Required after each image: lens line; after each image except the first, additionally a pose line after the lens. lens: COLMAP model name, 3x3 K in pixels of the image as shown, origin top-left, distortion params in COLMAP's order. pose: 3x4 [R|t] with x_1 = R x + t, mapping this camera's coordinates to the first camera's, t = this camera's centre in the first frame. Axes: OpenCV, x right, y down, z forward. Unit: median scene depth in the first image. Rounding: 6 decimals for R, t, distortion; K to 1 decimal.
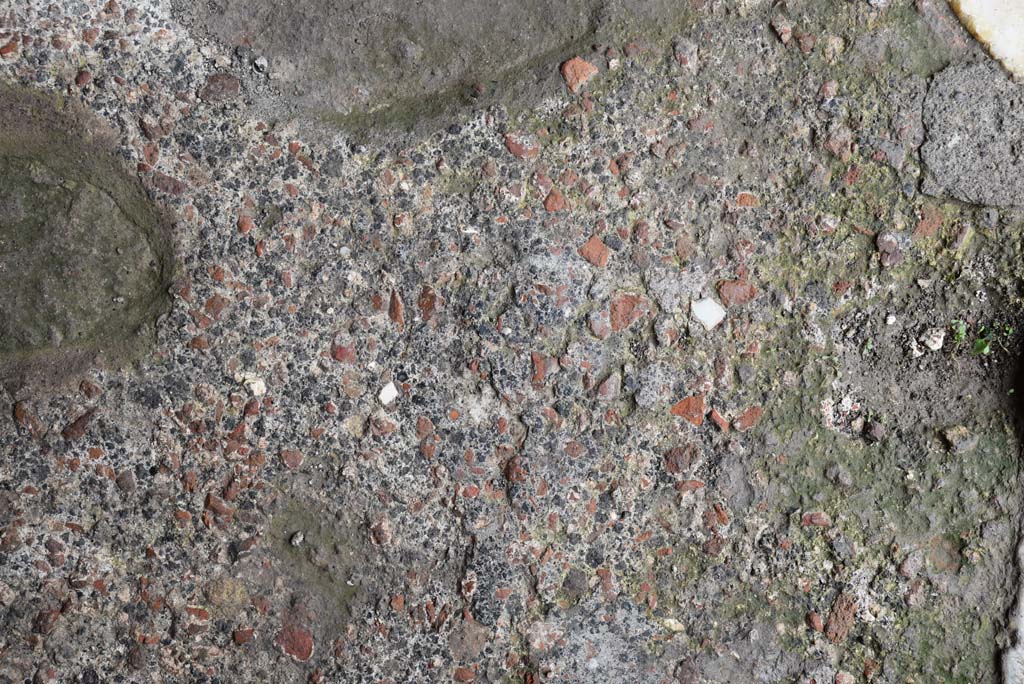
lens RADIAL K [[1149.5, 0, 512.0], [0, 1149.5, 342.0], [0, 0, 1]] dist [-0.027054, 0.000009]
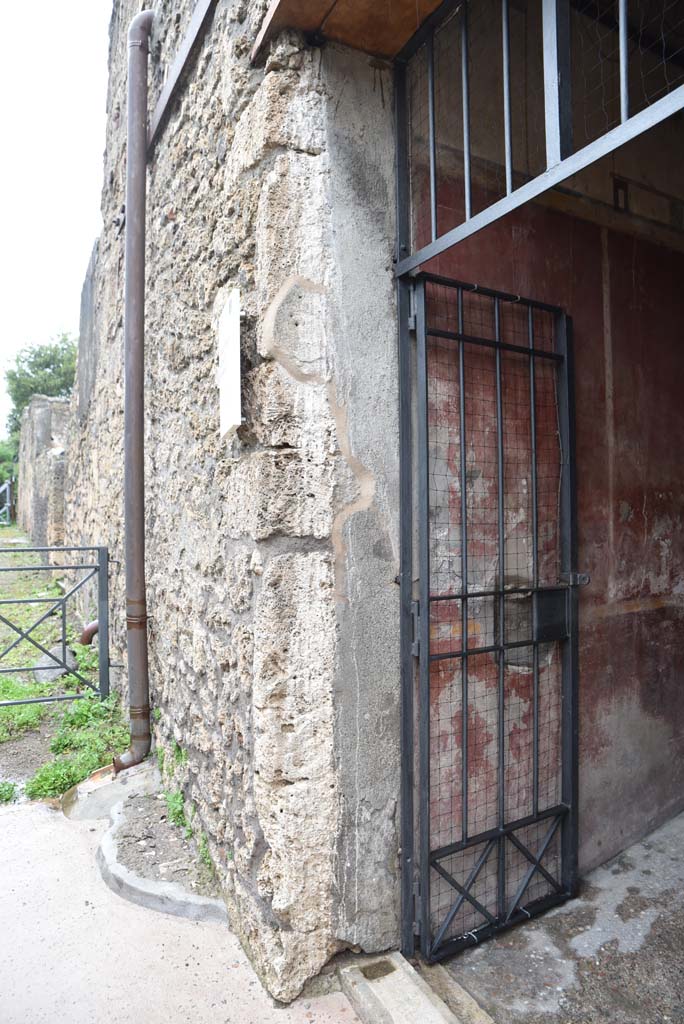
lens RADIAL K [[694.7, 0, 335.0], [0, 694.7, 505.5], [0, 0, 1]] dist [-0.135308, 0.088867]
pose [[-0.852318, -0.001387, -0.523023, 2.498253], [-0.522100, -0.057186, 0.850965, -1.516737], [-0.031090, 0.998363, 0.048016, -1.316229]]
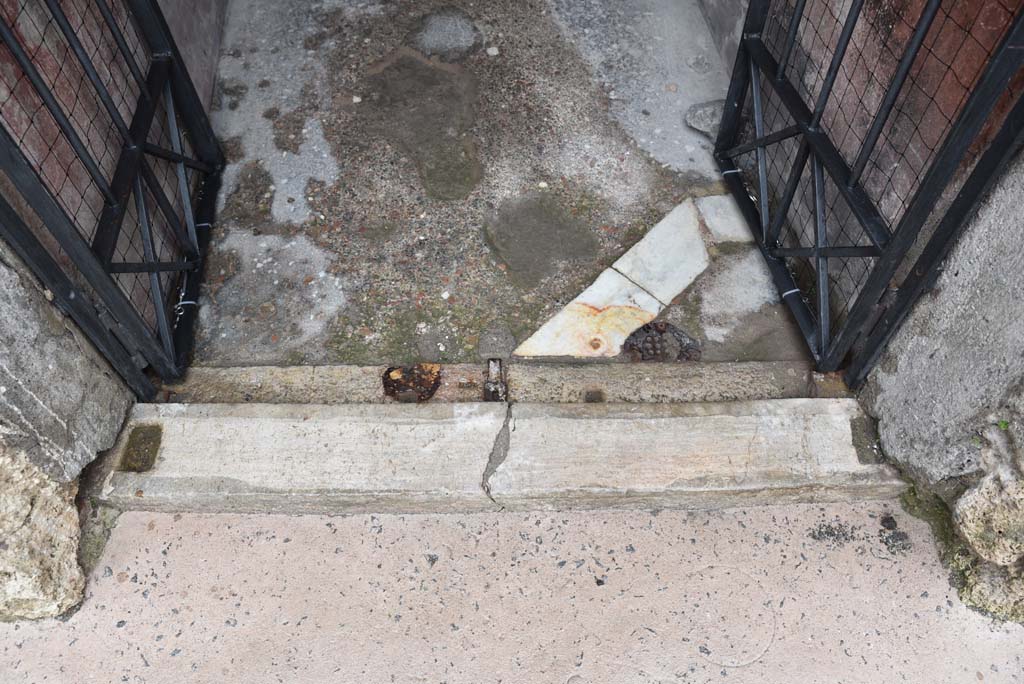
lens RADIAL K [[705.1, 0, 505.2], [0, 705.1, 347.7], [0, 0, 1]] dist [-0.135724, 0.101054]
pose [[0.110813, 0.802561, -0.586188, 1.755493], [-0.992520, 0.058959, -0.106904, 0.039969], [-0.051236, 0.593650, 0.803091, -0.845392]]
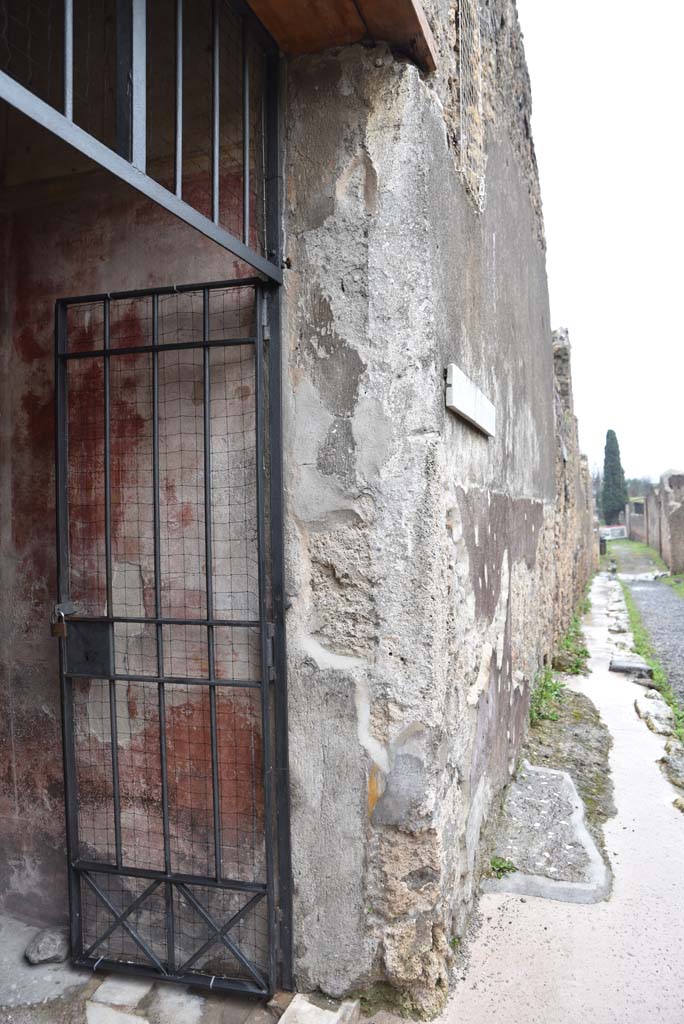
lens RADIAL K [[705.1, 0, 338.3], [0, 705.1, 510.6], [0, 0, 1]] dist [-0.135724, 0.101054]
pose [[0.969210, -0.010845, -0.245995, 1.772389], [-0.246111, -0.074173, -0.966399, 1.977984], [-0.007766, 0.997186, -0.074558, -1.171619]]
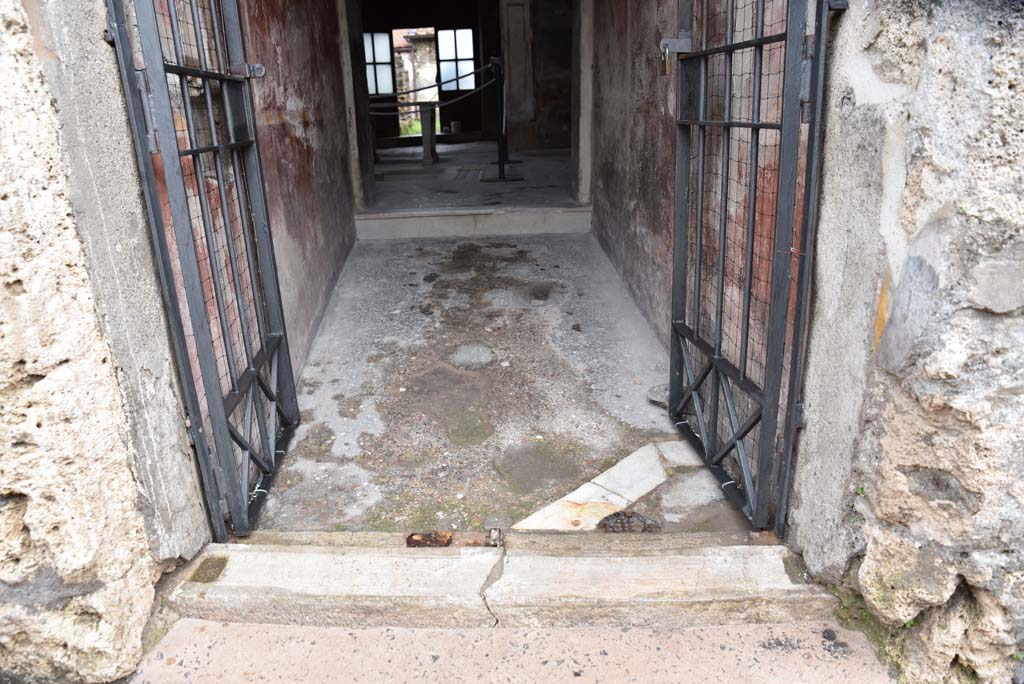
lens RADIAL K [[705.1, 0, 505.2], [0, 705.1, 347.7], [0, 0, 1]] dist [-0.135724, 0.101054]
pose [[0.073159, 0.324583, -0.943024, 2.889527], [-0.996591, -0.012369, -0.081572, 0.035593], [-0.038141, 0.945776, 0.322571, -0.625126]]
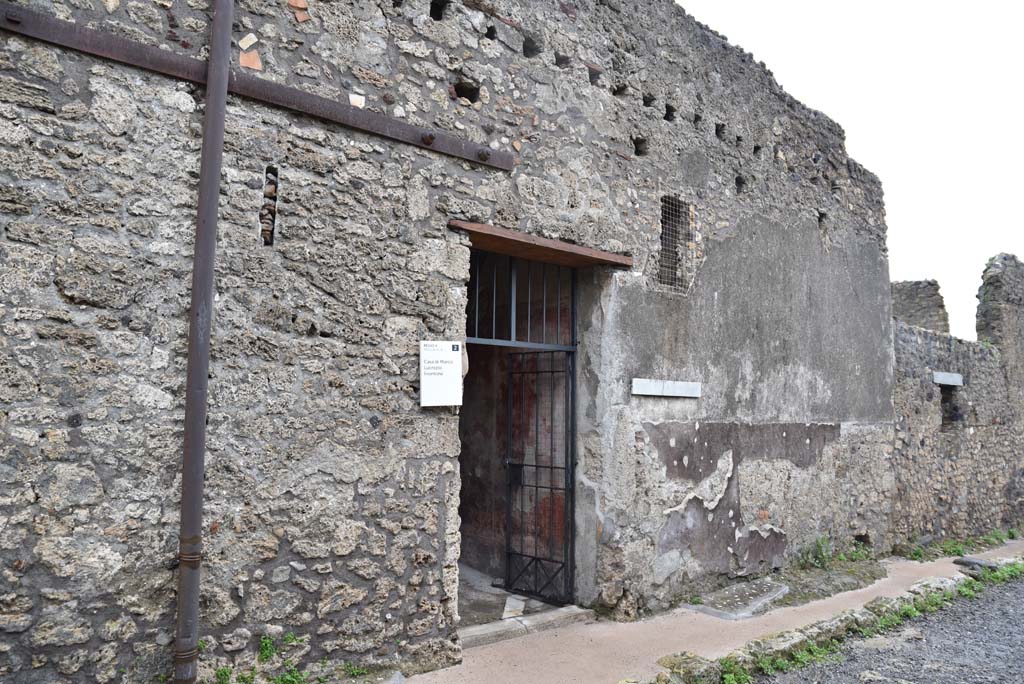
lens RADIAL K [[705.1, 0, 505.2], [0, 705.1, 347.7], [0, 0, 1]] dist [-0.135724, 0.101054]
pose [[0.715476, -0.046067, -0.697117, 6.576550], [-0.695023, -0.148301, -0.703527, 6.251807], [-0.070974, 0.987869, -0.138124, -1.133182]]
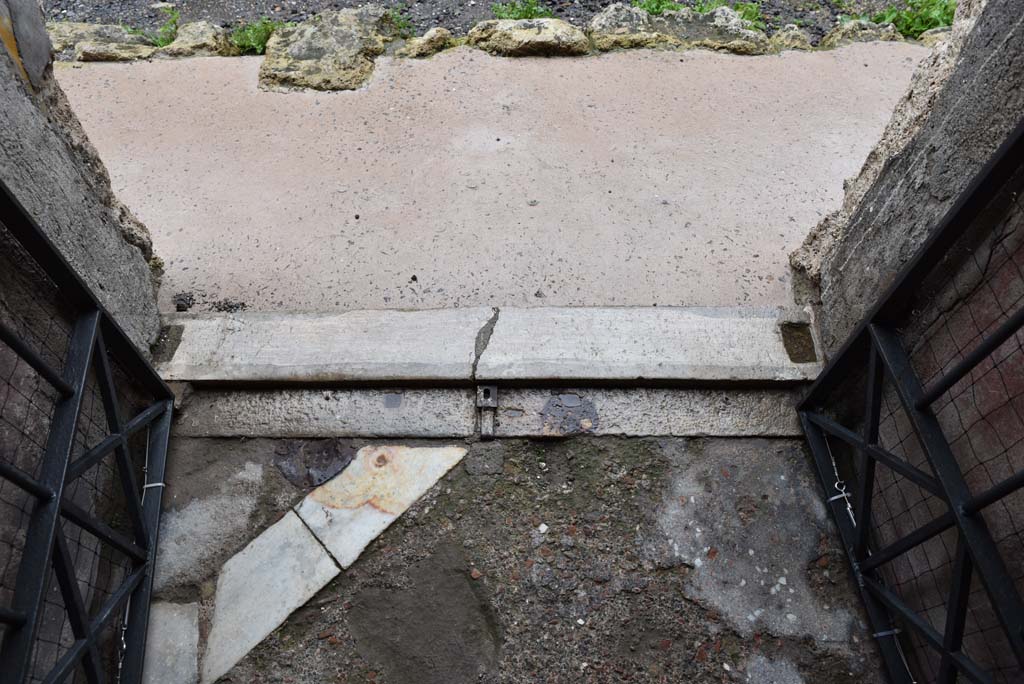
lens RADIAL K [[705.1, 0, 505.2], [0, 705.1, 347.7], [0, 0, 1]] dist [-0.135724, 0.101054]
pose [[-0.098223, -0.847933, 0.520924, -0.437650], [0.992797, -0.119577, -0.007444, -0.057533], [0.068603, 0.516441, 0.853570, -1.033568]]
